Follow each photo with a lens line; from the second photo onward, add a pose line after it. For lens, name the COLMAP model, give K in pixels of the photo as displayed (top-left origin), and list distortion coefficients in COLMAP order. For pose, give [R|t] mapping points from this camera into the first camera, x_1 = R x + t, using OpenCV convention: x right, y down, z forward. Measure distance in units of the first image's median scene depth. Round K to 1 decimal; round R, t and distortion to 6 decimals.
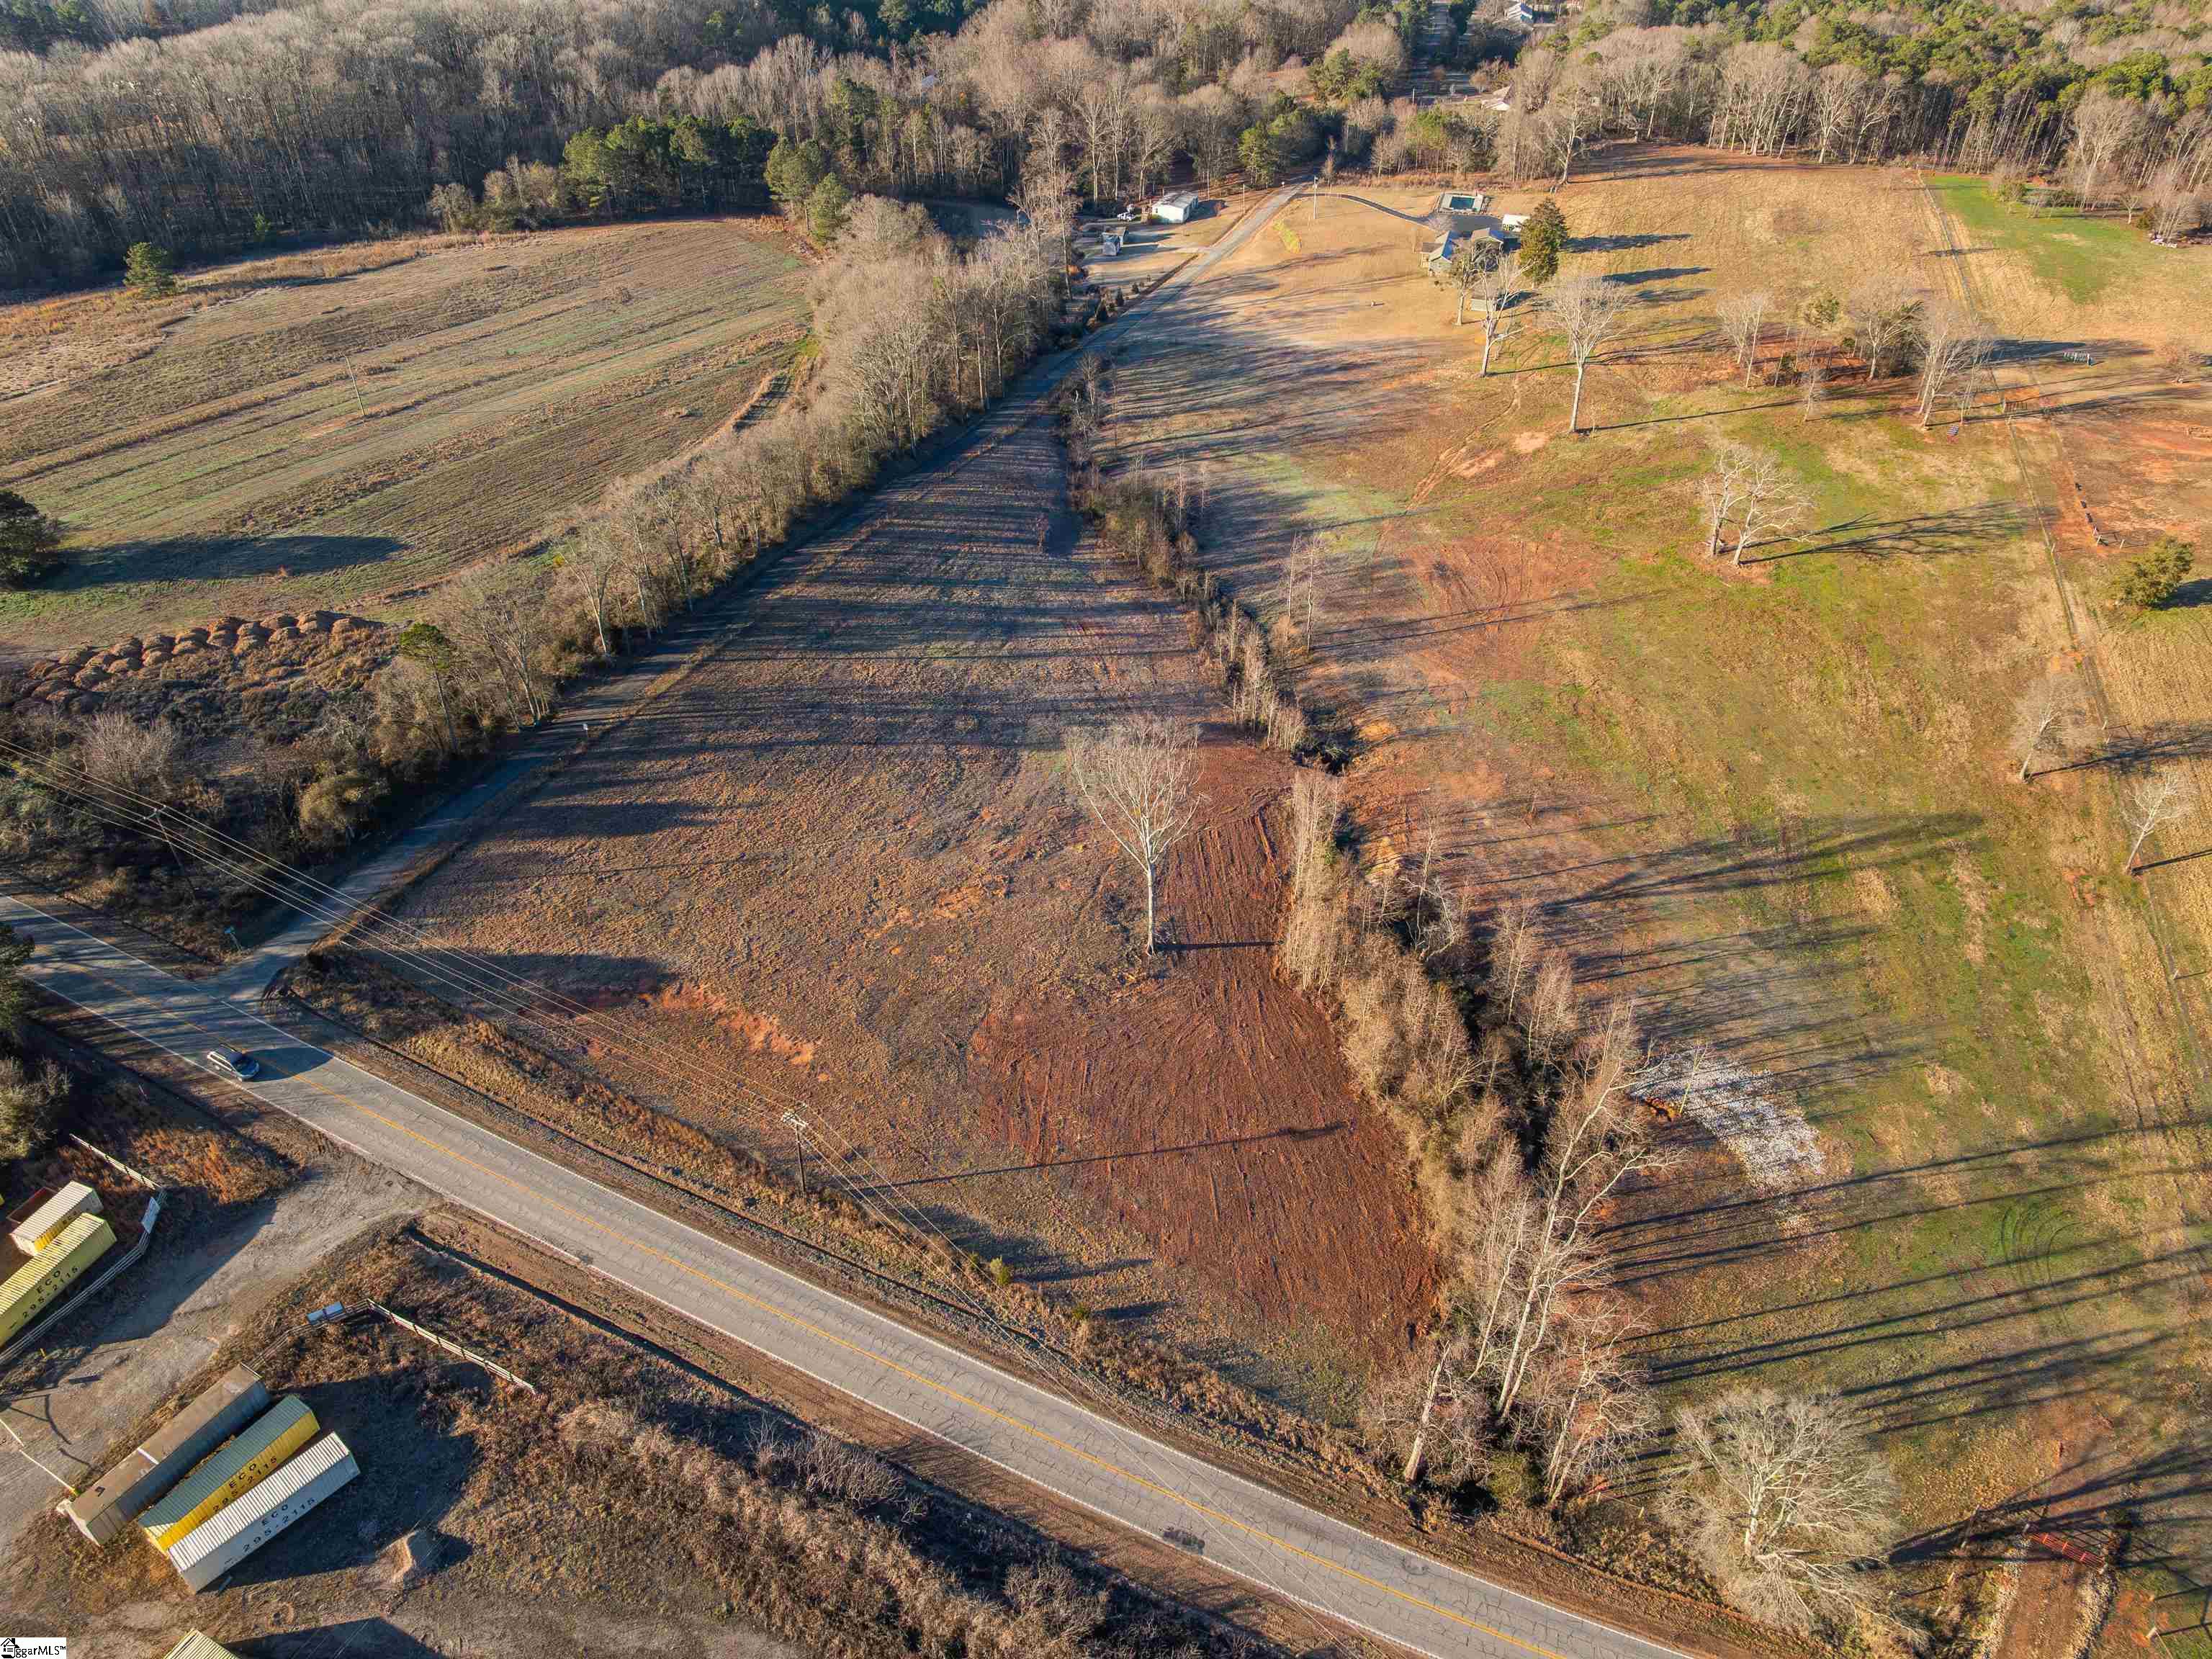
lens RADIAL K [[1563.1, 0, 1108.3], [0, 1563.1, 836.0], [0, 0, 1]] dist [-0.048991, 0.018177]
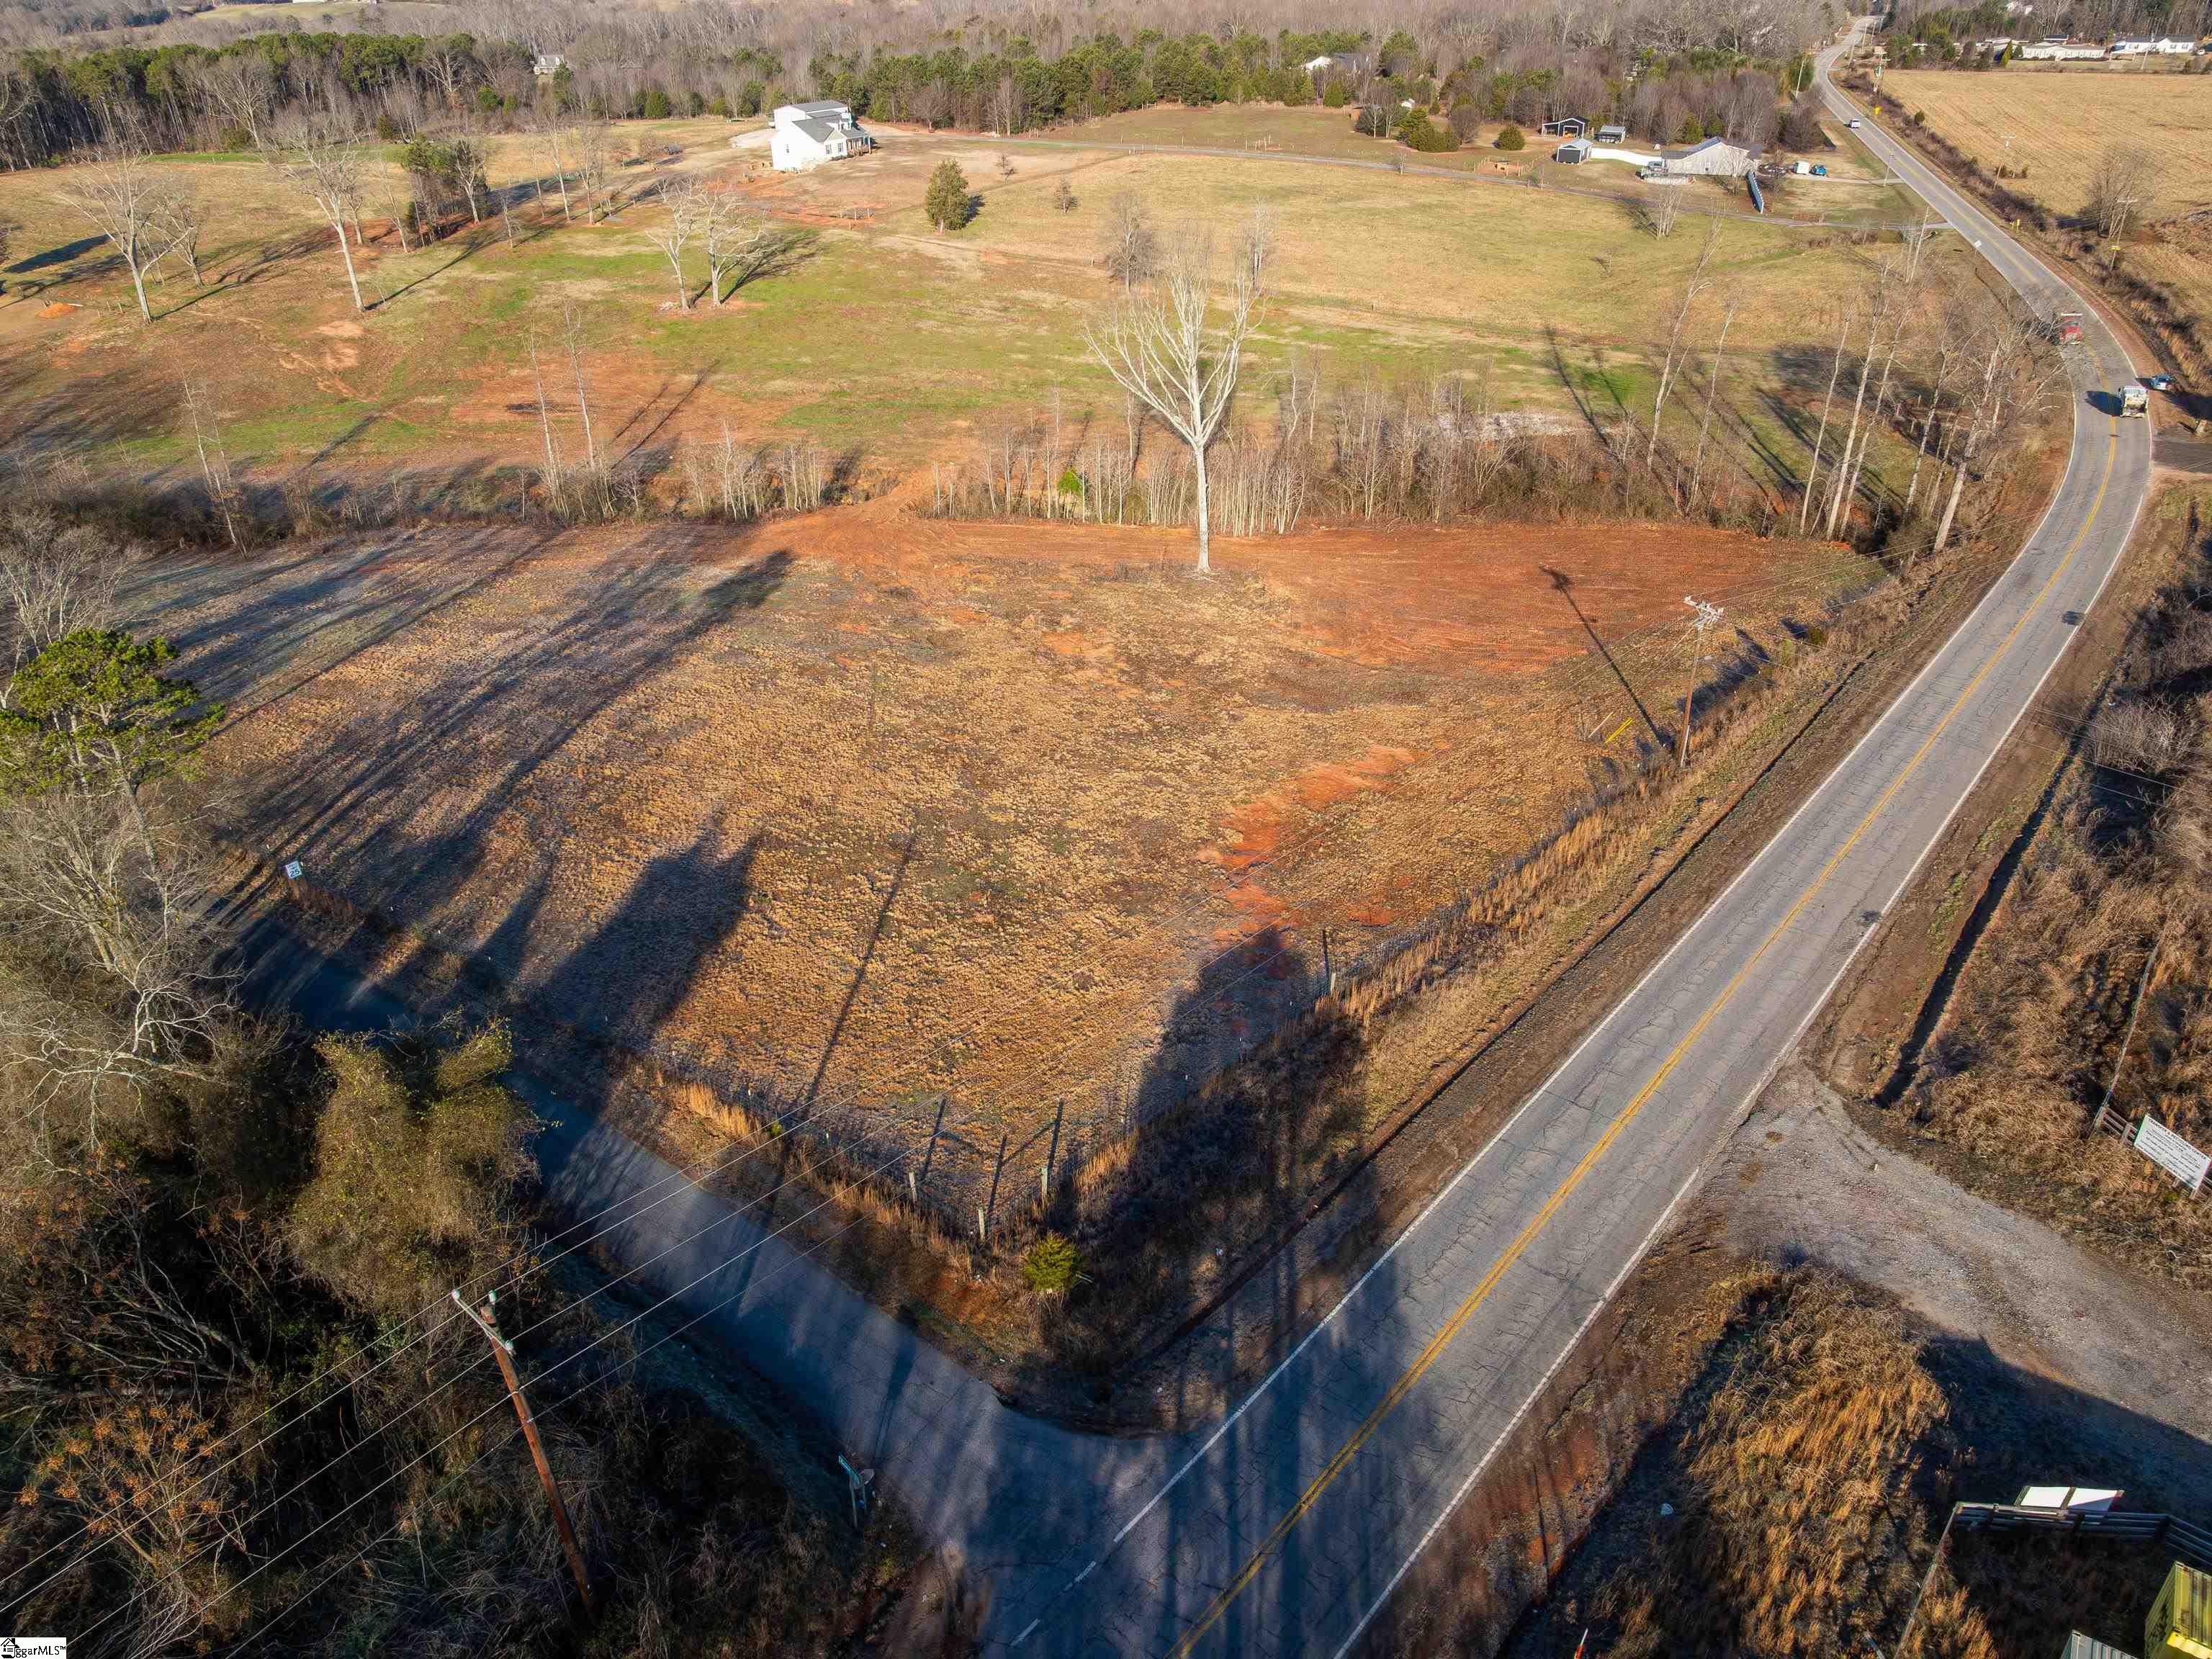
lens RADIAL K [[1563.1, 0, 1102.7], [0, 1563.1, 835.4], [0, 0, 1]] dist [-0.048991, 0.018177]
pose [[0.221421, -0.481948, 0.847761, -0.657296], [0.595538, 0.755228, 0.273798, -0.066210], [-0.772209, 0.444249, 0.454242, 0.696155]]
